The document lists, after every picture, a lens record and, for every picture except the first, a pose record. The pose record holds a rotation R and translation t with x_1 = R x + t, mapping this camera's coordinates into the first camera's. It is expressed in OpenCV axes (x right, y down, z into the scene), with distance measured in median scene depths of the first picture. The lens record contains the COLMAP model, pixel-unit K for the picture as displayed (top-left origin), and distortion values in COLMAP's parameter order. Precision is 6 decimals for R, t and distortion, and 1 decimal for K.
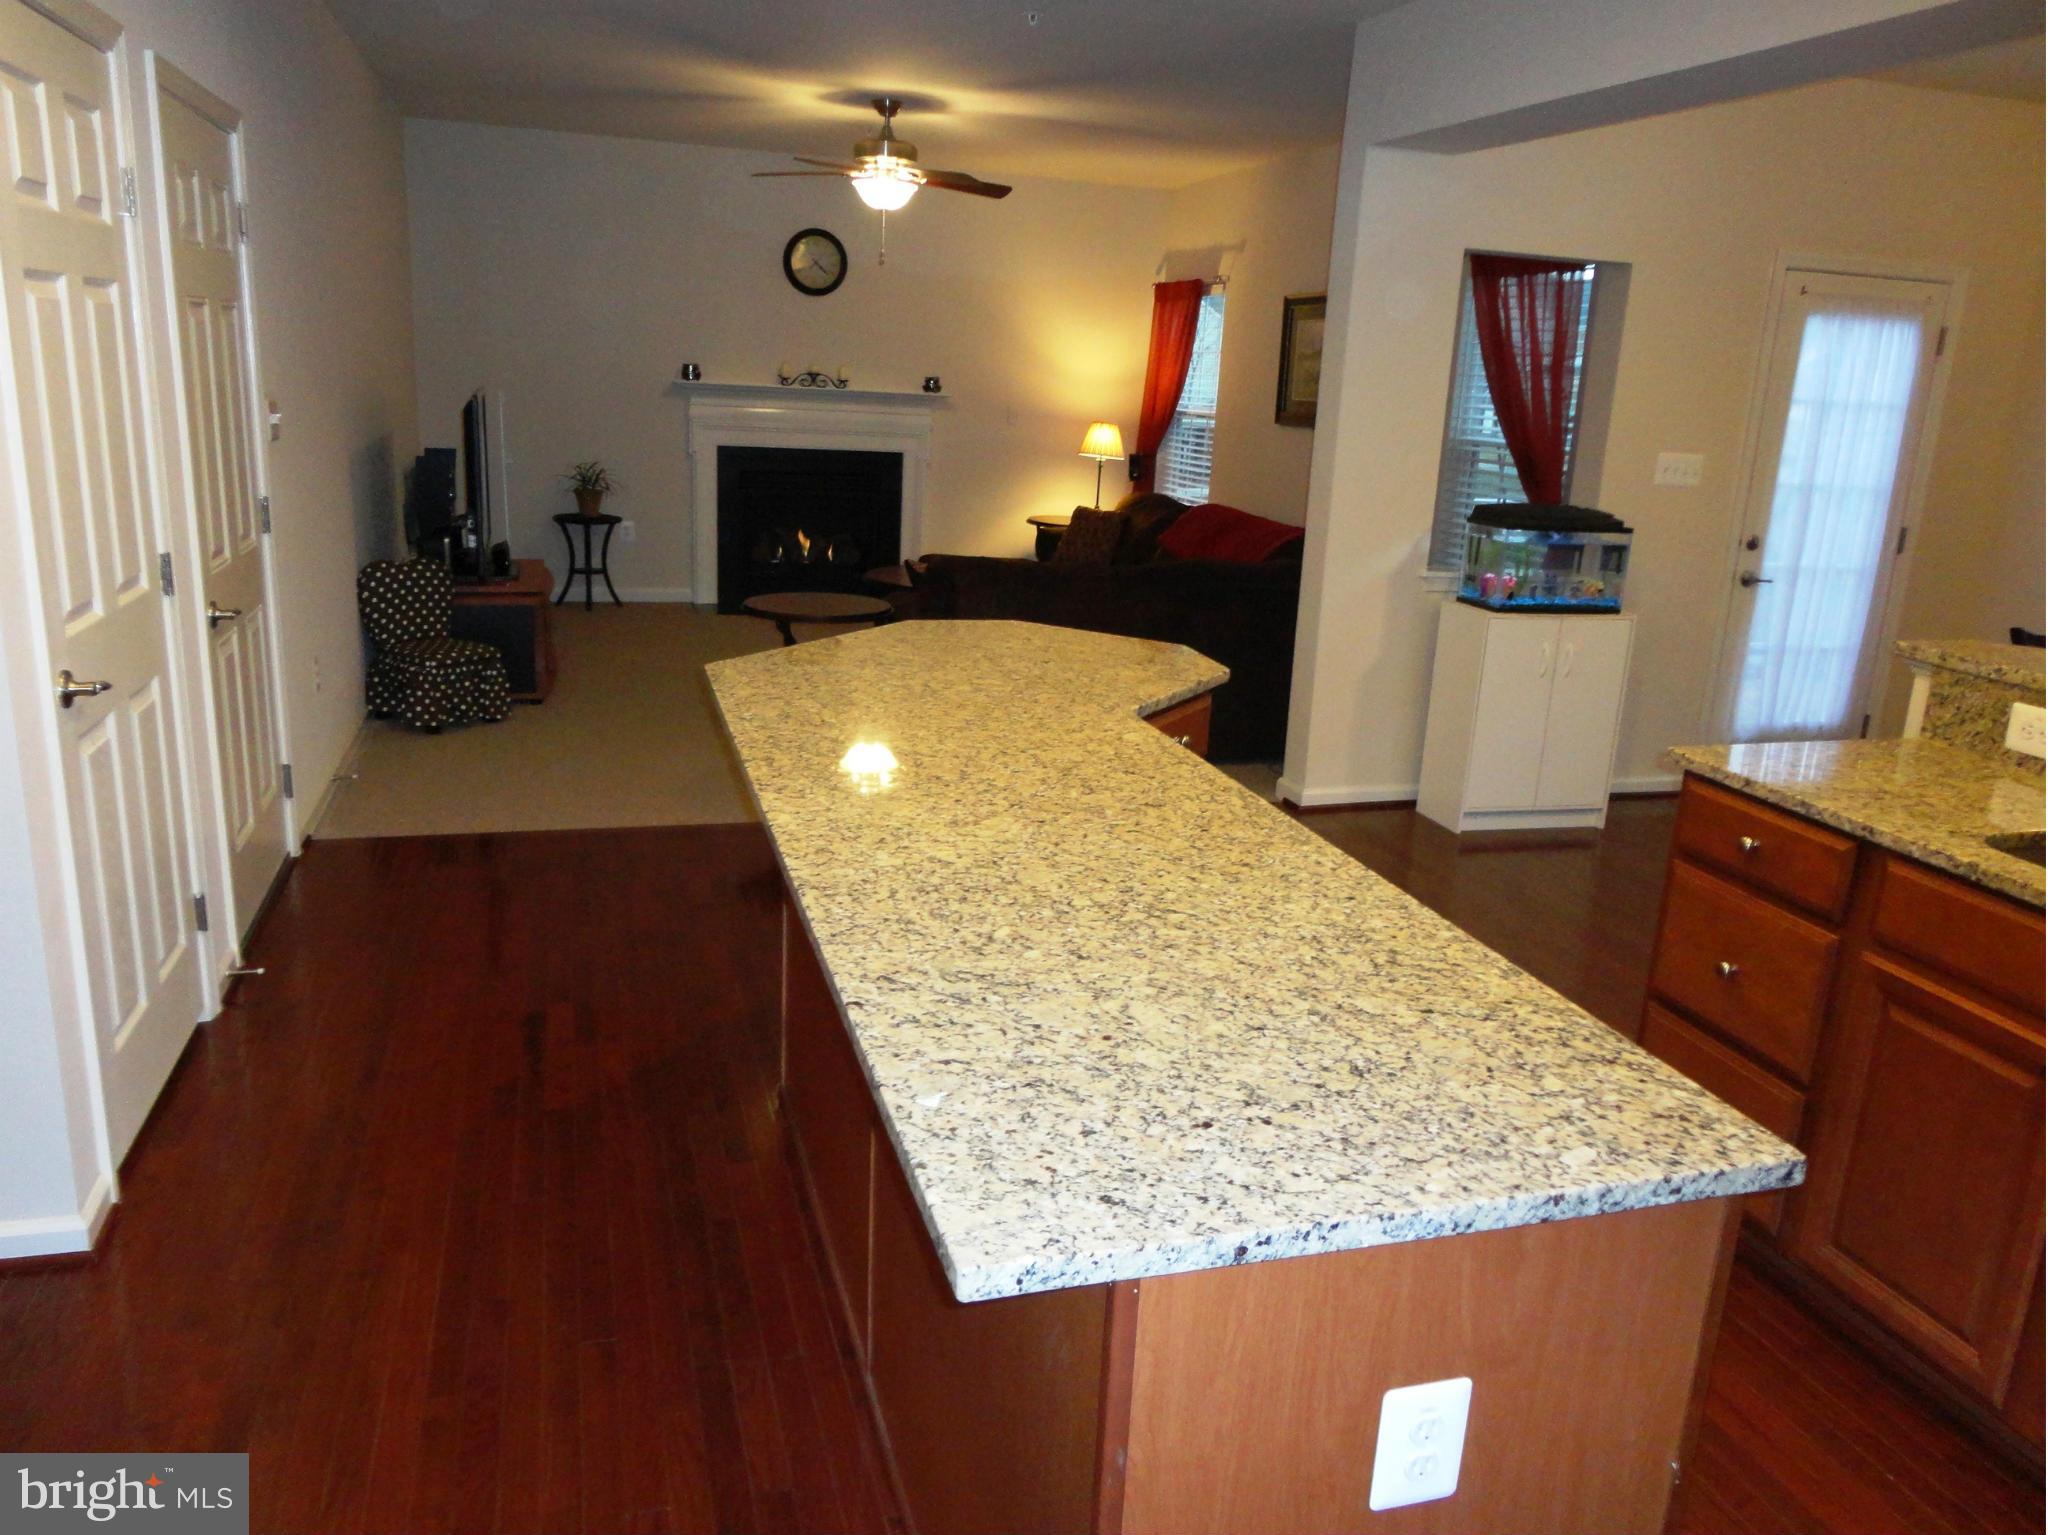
lens RADIAL K [[1494.4, 0, 1030.7], [0, 1494.4, 758.9], [0, 0, 1]] dist [-0.015224, 0.004775]
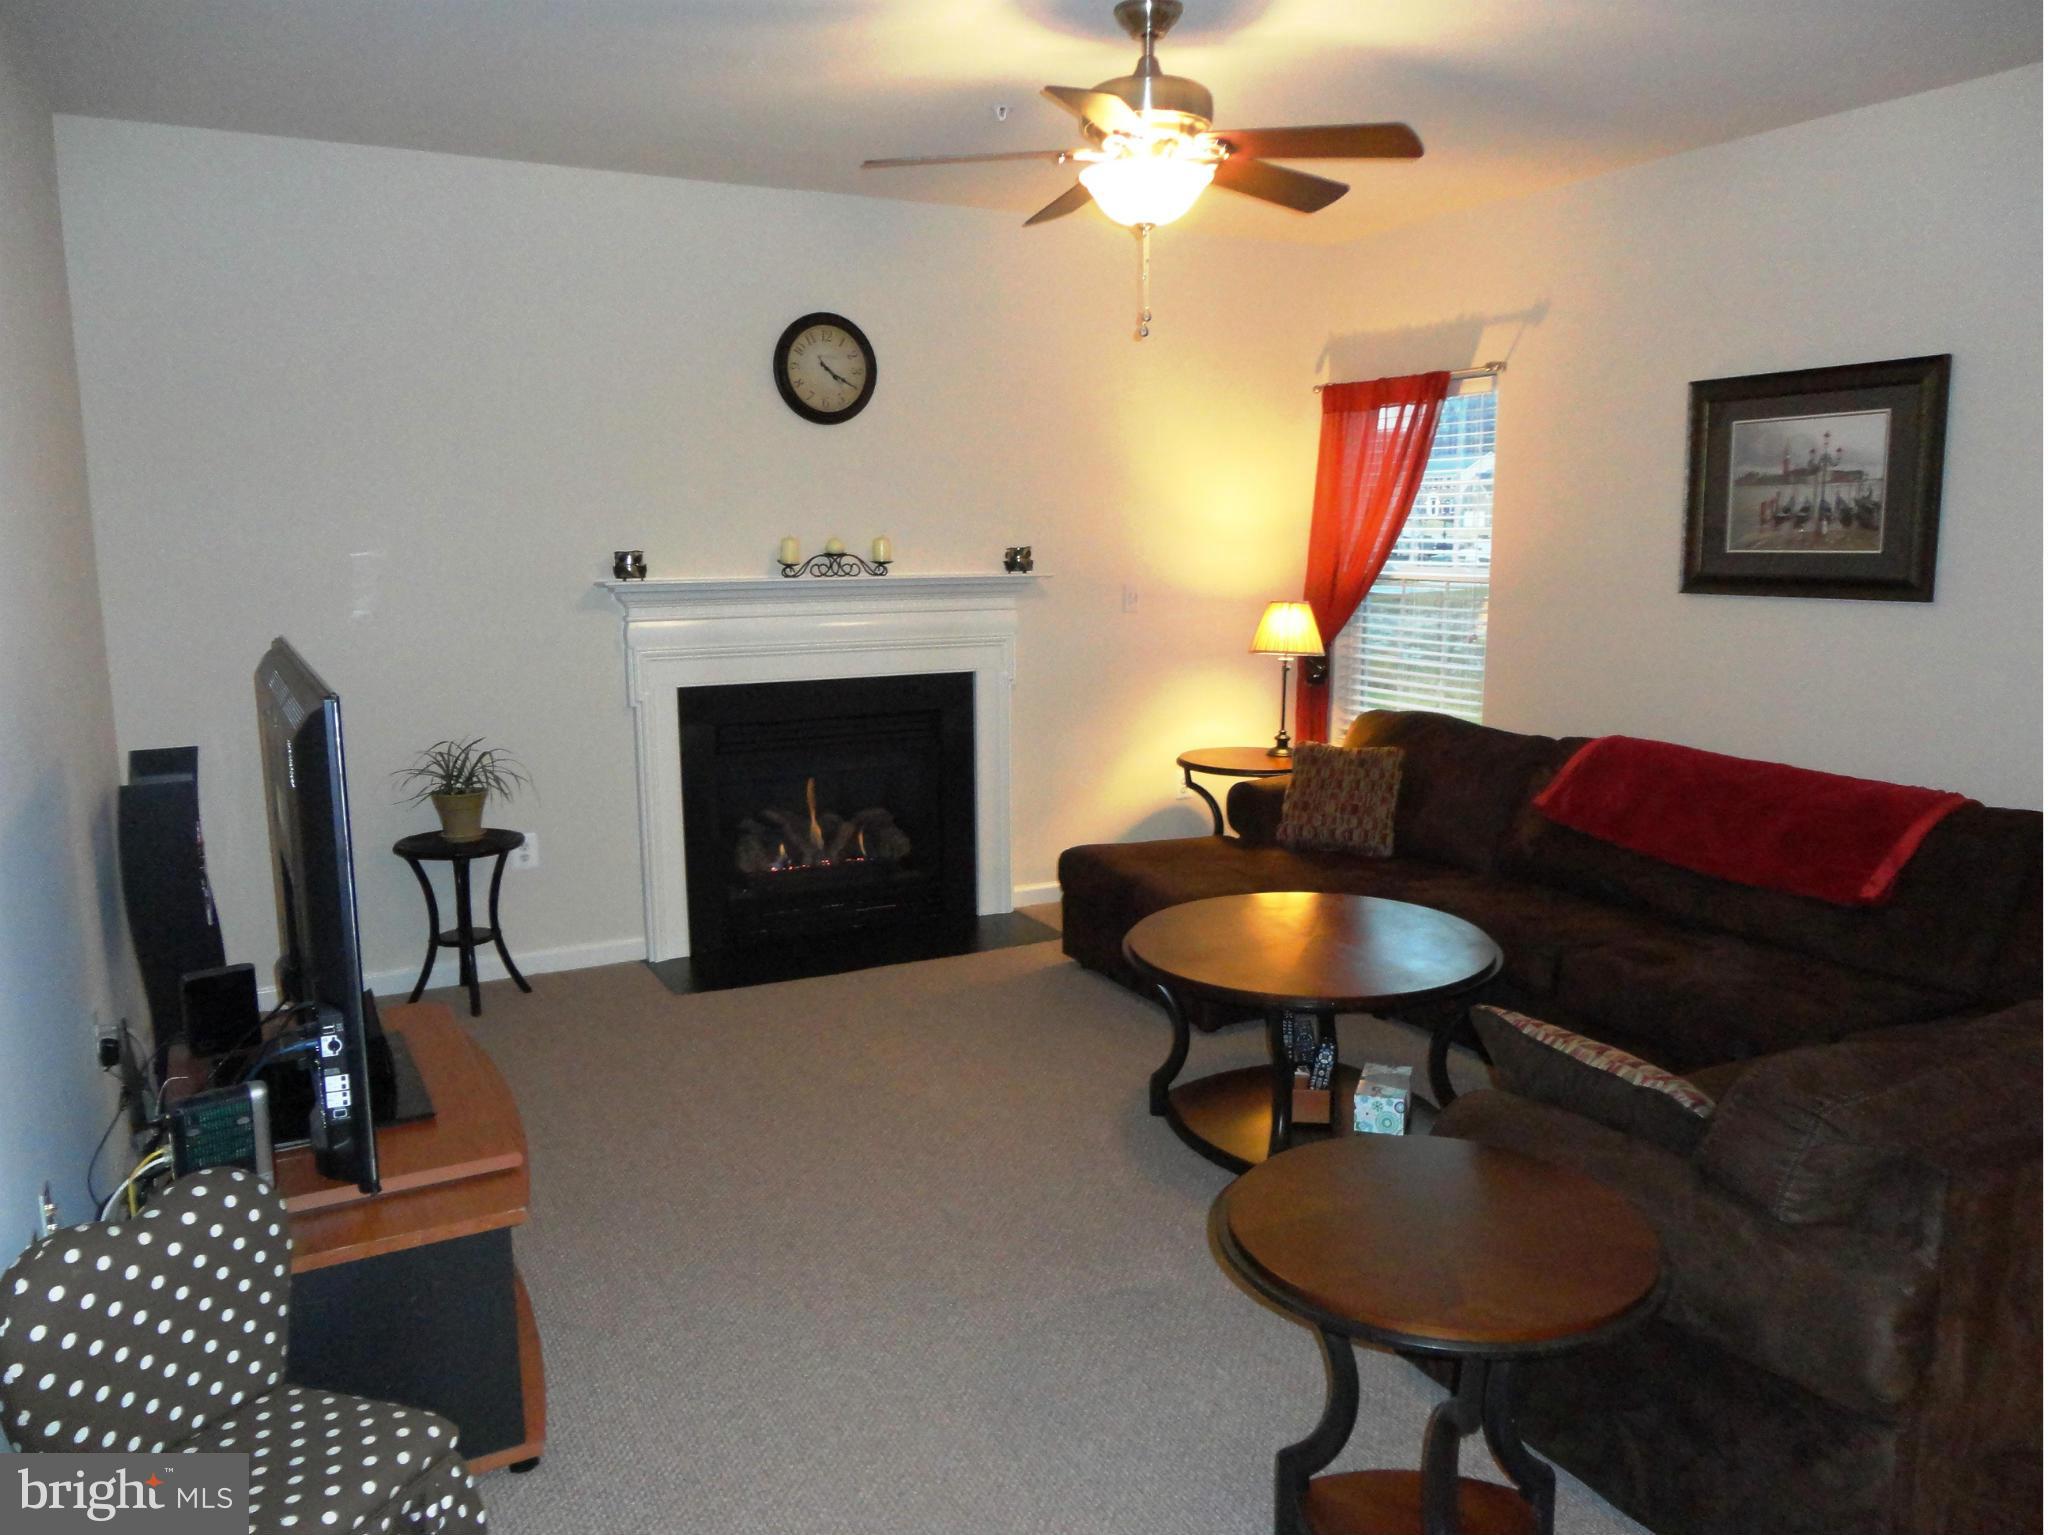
lens RADIAL K [[1494.4, 0, 1016.0], [0, 1494.4, 774.7], [0, 0, 1]] dist [-0.015224, 0.004775]
pose [[0.982000, -0.086091, 0.168122, -0.182947], [0.100113, 0.992009, -0.076777, -0.120424], [-0.160169, 0.092226, 0.982772, 0.421329]]
